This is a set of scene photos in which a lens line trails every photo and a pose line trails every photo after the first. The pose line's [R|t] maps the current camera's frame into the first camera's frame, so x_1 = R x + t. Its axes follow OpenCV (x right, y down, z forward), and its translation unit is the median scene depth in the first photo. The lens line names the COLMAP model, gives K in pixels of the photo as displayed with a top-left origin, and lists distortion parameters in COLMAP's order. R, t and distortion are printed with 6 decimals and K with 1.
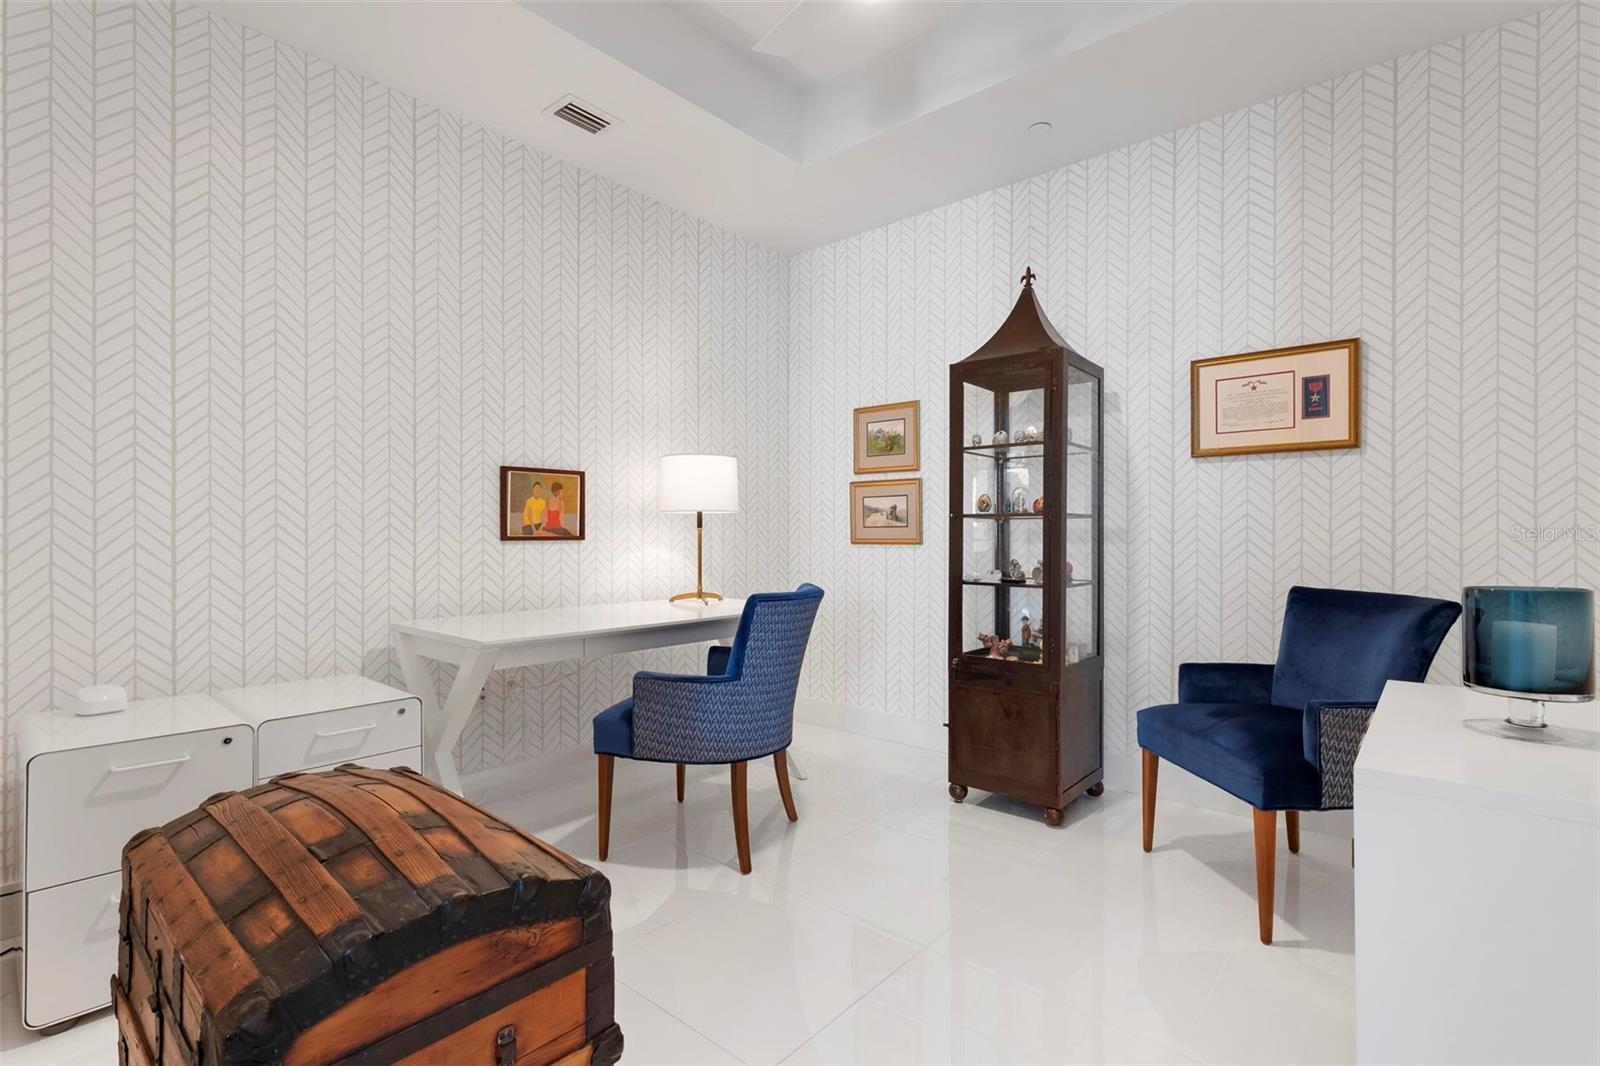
lens RADIAL K [[785.7, 0, 800.2], [0, 785.7, 532.1], [0, 0, 1]] dist [0.012052, 0.002244]
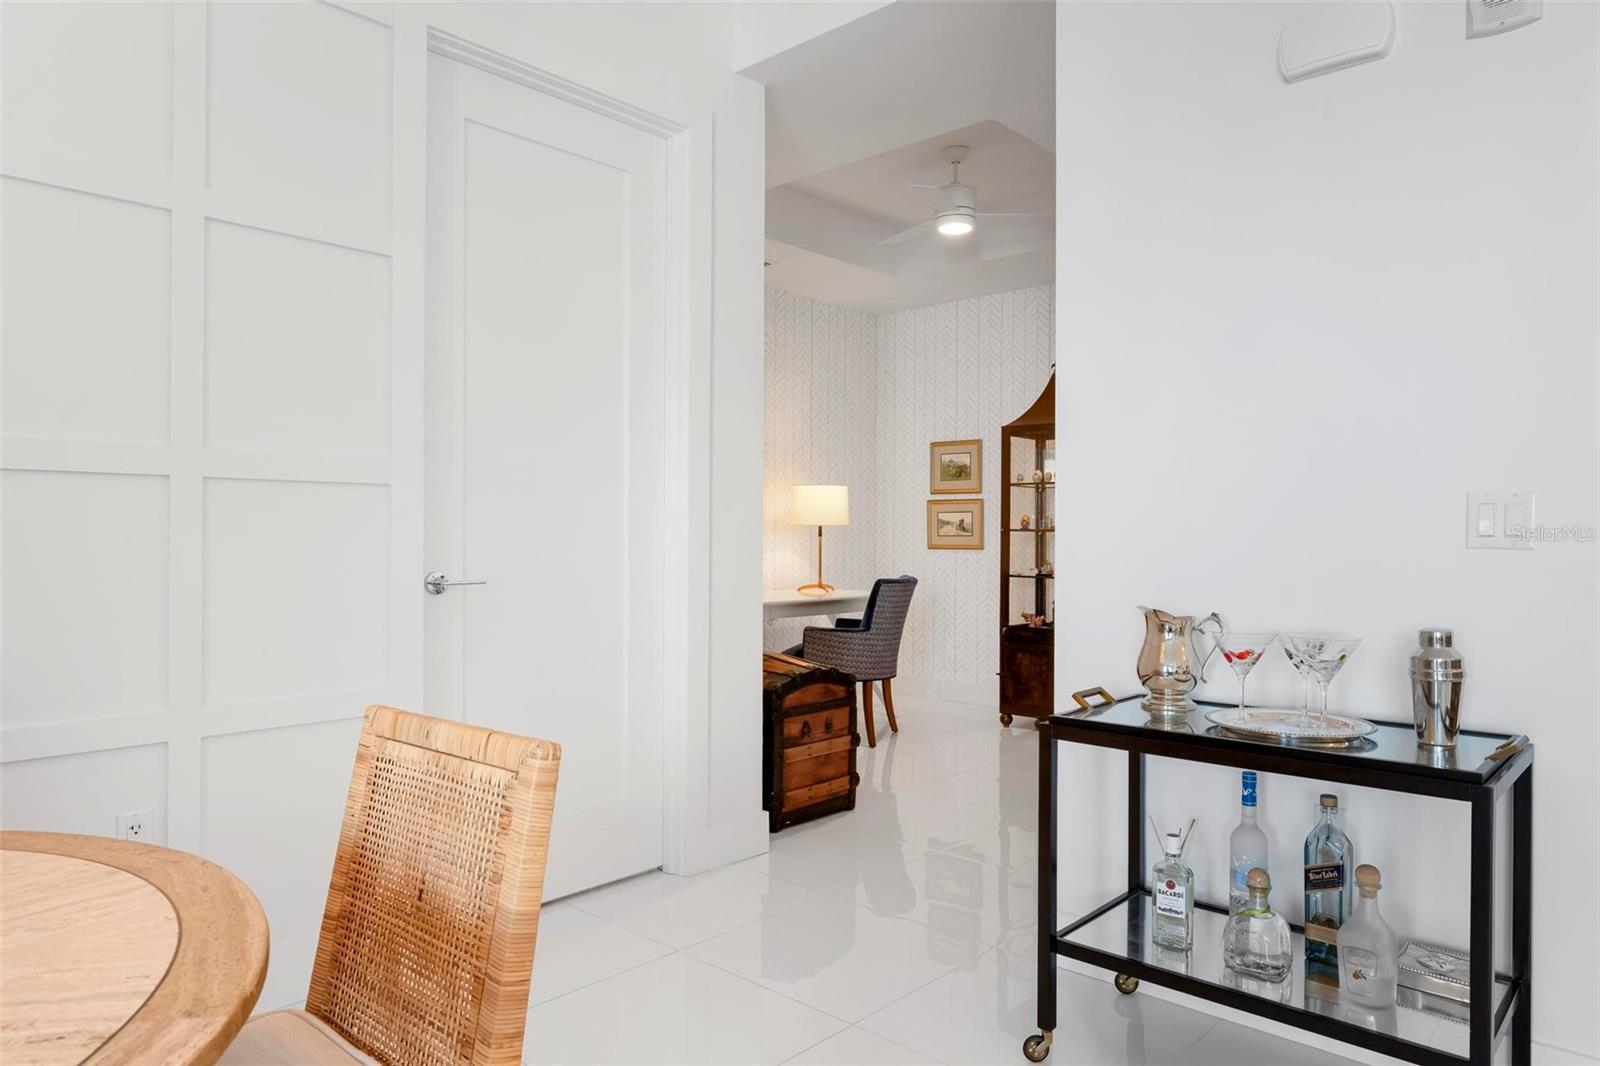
lens RADIAL K [[1007.9, 0, 799.9], [0, 1007.9, 532.5], [0, 0, 1]] dist [0.005117, 0.000144]
pose [[0.999313, 0.003304, -0.036920, -0.090684], [-0.003302, 0.999995, 0.000114, -0.012495], [0.036920, 0.000008, 0.999318, -0.706093]]
